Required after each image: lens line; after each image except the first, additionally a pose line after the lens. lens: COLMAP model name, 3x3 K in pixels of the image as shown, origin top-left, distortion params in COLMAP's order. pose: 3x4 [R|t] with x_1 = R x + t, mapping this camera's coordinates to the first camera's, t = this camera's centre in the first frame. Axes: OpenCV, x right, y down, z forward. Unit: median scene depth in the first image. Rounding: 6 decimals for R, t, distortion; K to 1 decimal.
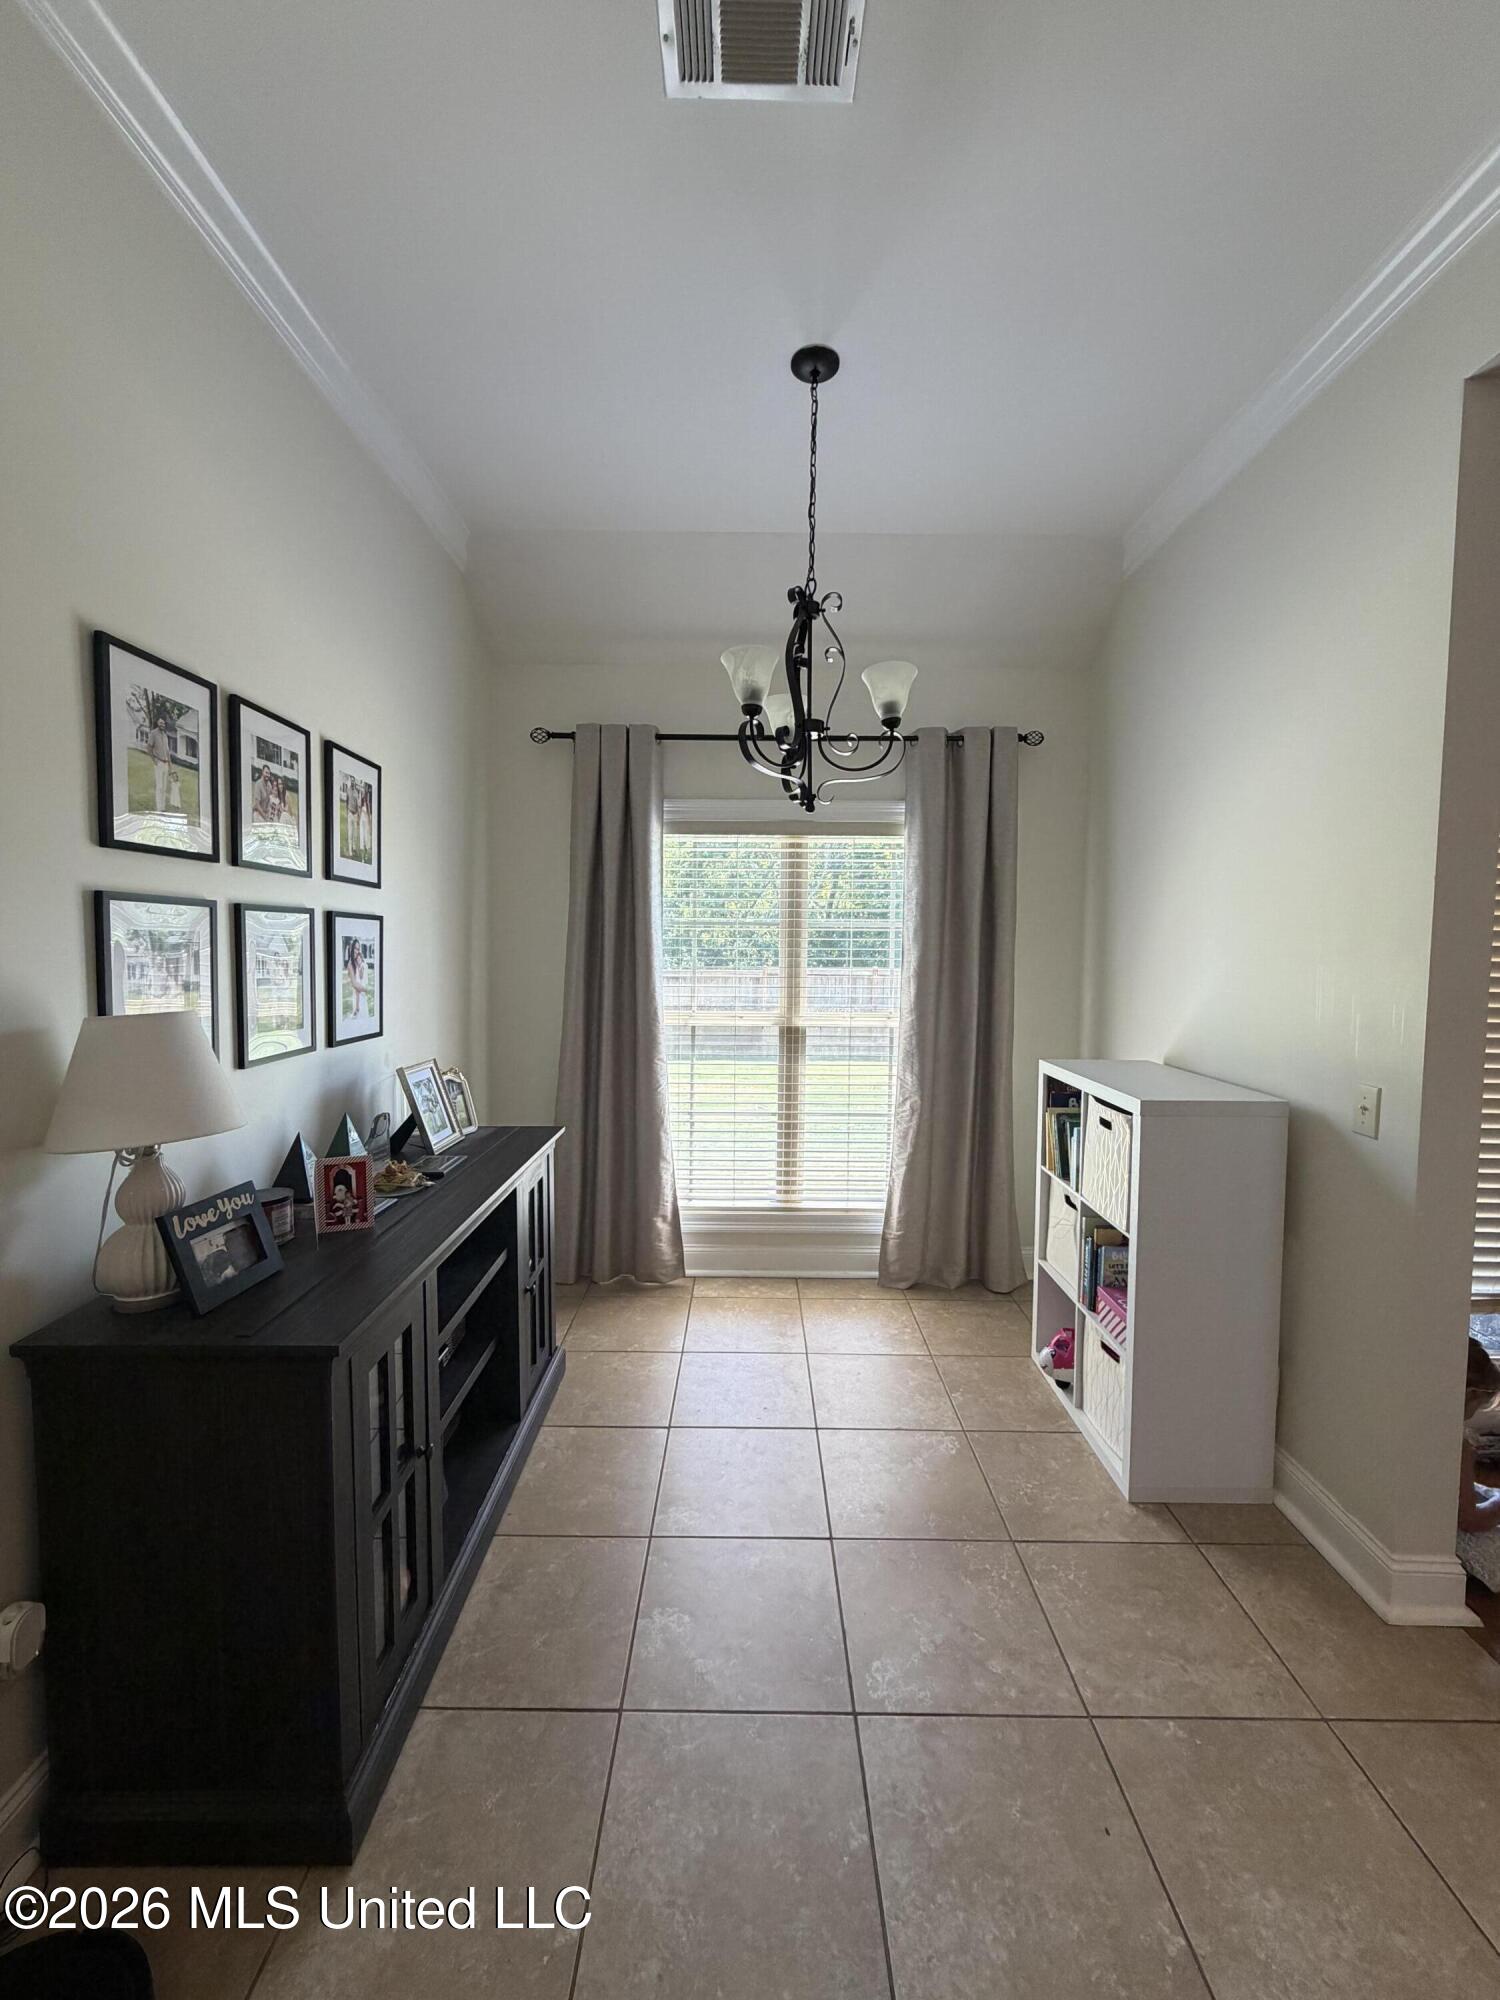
lens RADIAL K [[797.1, 0, 743.8], [0, 797.1, 991.6], [0, 0, 1]] dist [0.000256, -0.000087]
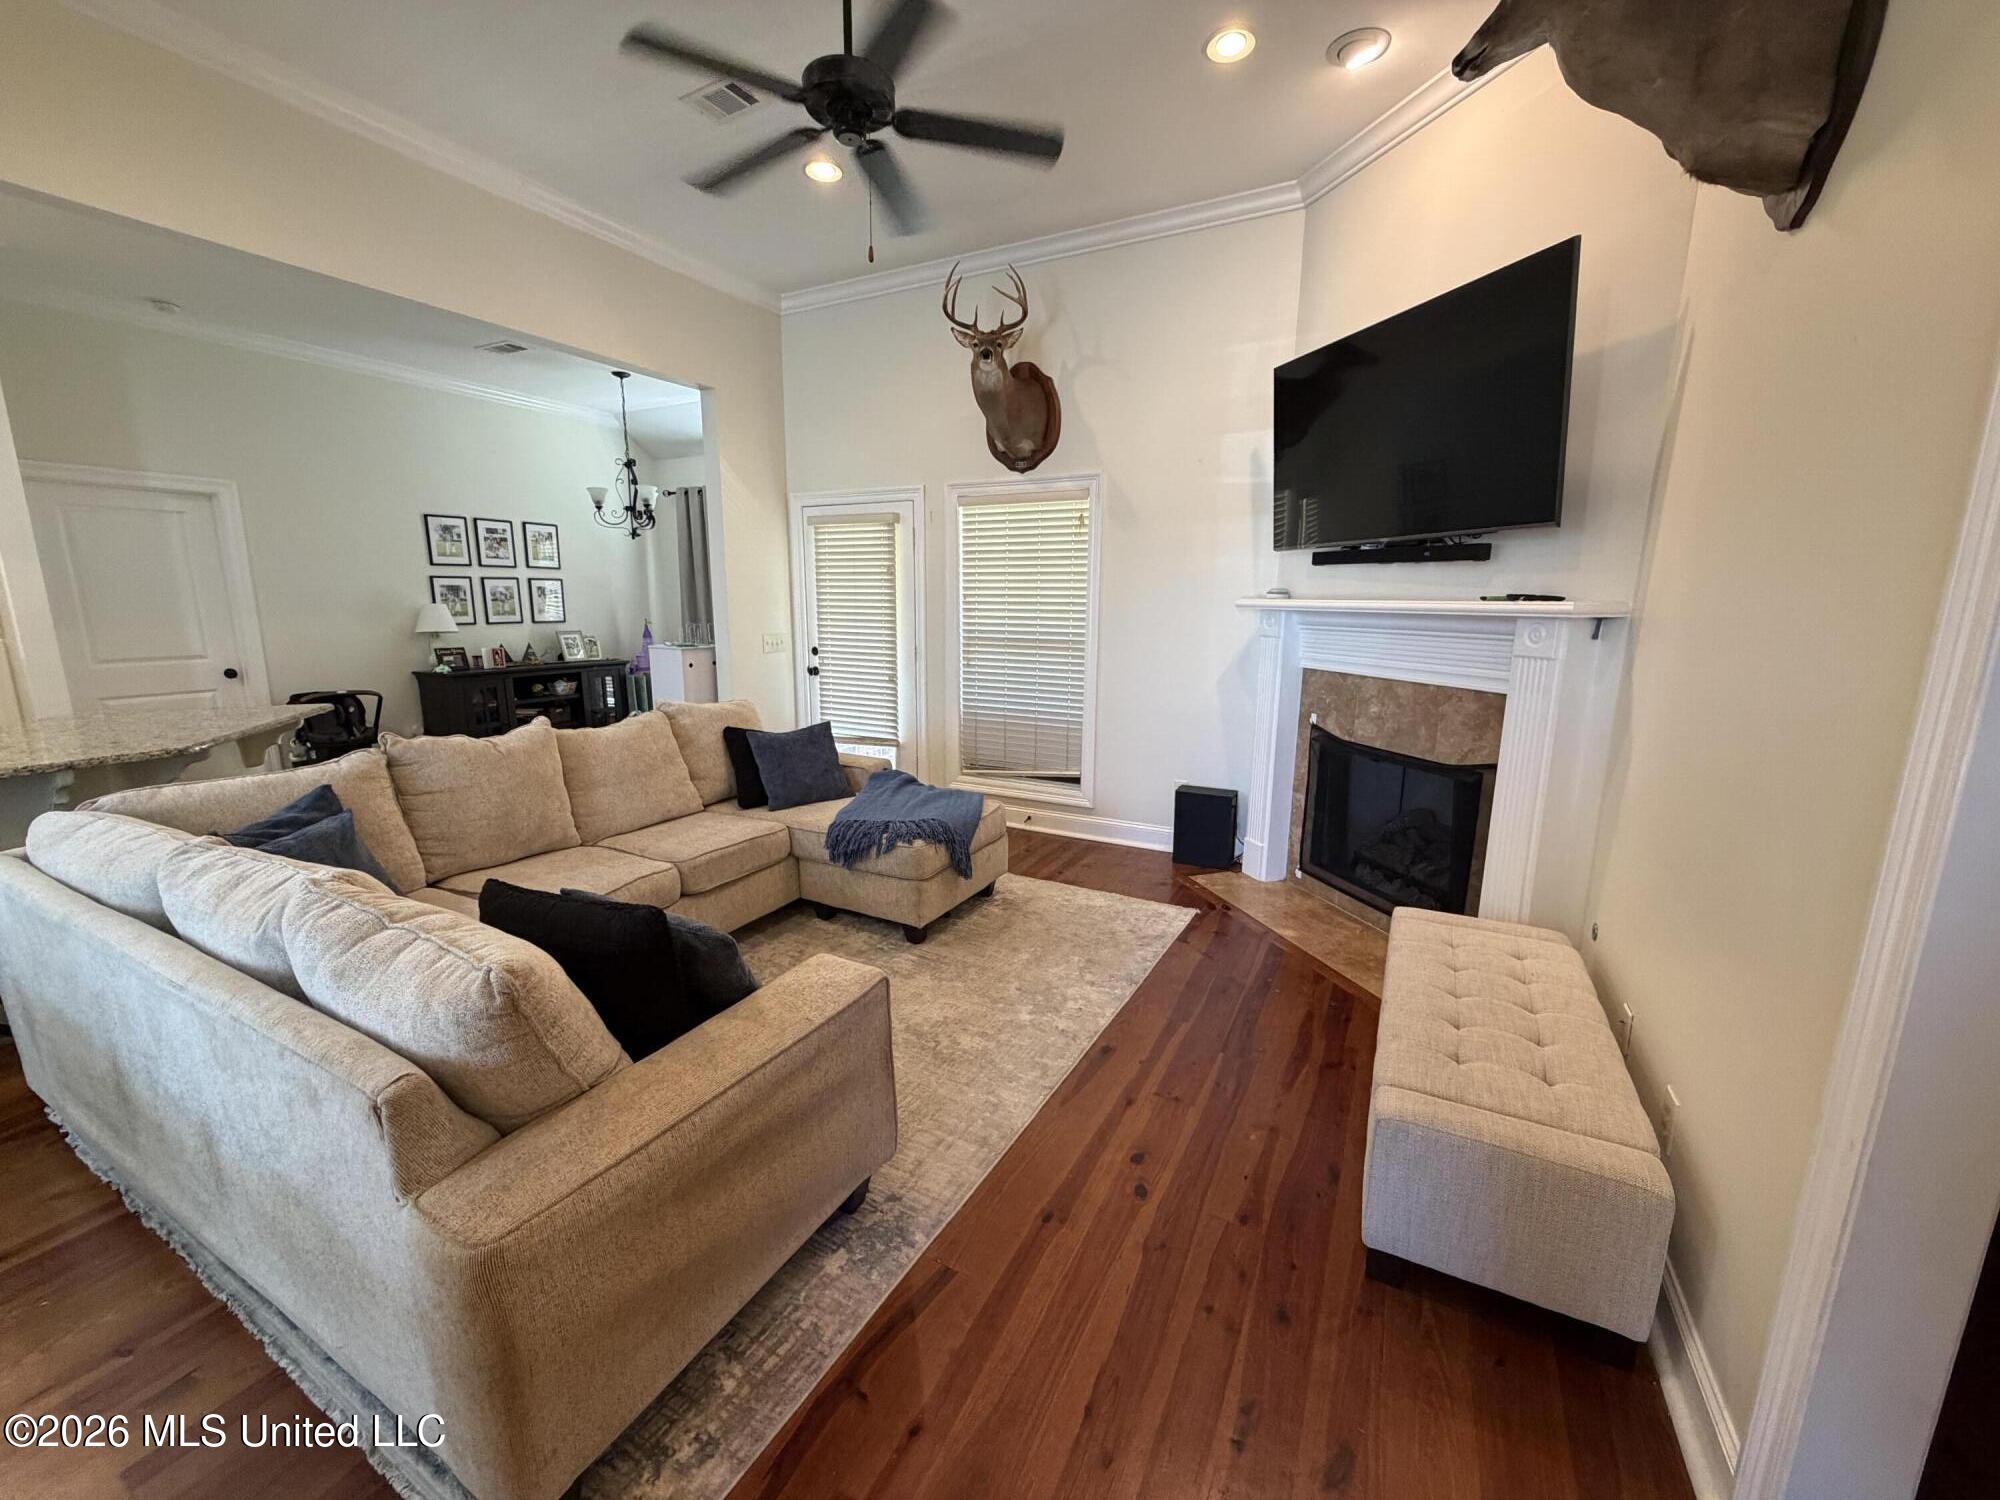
lens RADIAL K [[795.7, 0, 991.5], [0, 795.7, 751.5], [0, 0, 1]] dist [0.001134, -0.000939]
pose [[0.884611, 0.086330, -0.458269, 2.518557], [-0.023763, 0.989783, 0.140588, 0.086870], [0.465724, -0.113476, 0.877624, -0.941578]]
